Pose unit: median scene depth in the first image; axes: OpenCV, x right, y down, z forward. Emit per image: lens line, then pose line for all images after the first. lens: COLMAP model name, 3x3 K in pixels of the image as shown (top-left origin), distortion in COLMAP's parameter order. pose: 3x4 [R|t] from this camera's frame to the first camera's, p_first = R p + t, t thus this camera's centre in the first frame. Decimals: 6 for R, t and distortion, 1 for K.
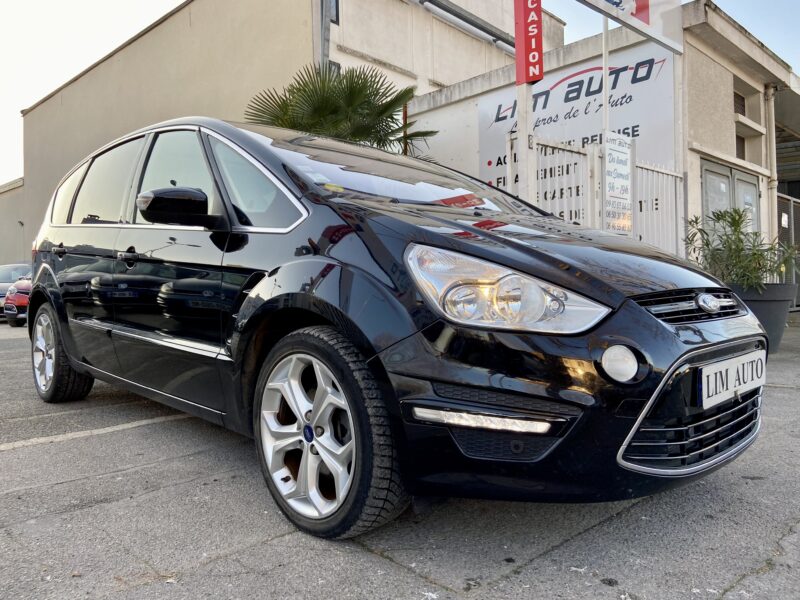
lens RADIAL K [[605.4, 0, 407.9], [0, 605.4, 293.8], [0, 0, 1]] dist [0.084536, -0.092775]
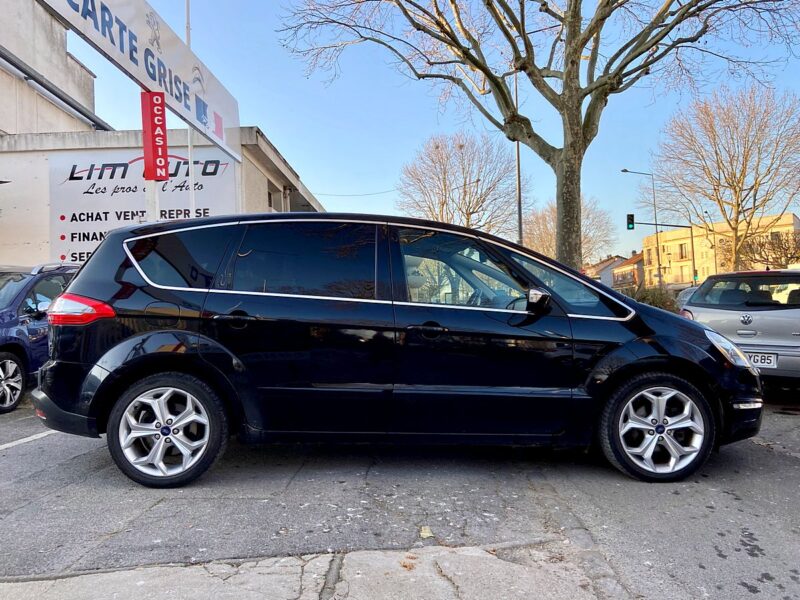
lens RADIAL K [[605.4, 0, 403.3], [0, 605.4, 302.7], [0, 0, 1]] dist [0.084536, -0.092775]
pose [[0.718051, 0.023571, 0.695592, -0.212726], [0.016917, 0.998540, -0.051301, -0.006448], [-0.695785, 0.048604, 0.716604, -0.185290]]
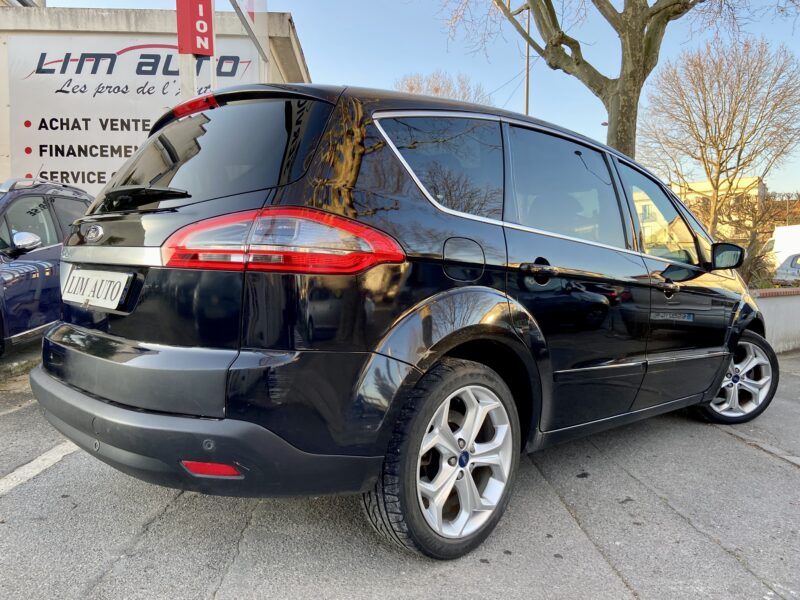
lens RADIAL K [[605.4, 0, 392.6], [0, 605.4, 298.7], [0, 0, 1]] dist [0.084536, -0.092775]
pose [[0.676186, -0.006854, 0.736699, -0.161147], [-0.016239, 0.999575, 0.024205, -0.019857], [-0.736552, -0.028330, 0.675788, 0.135596]]
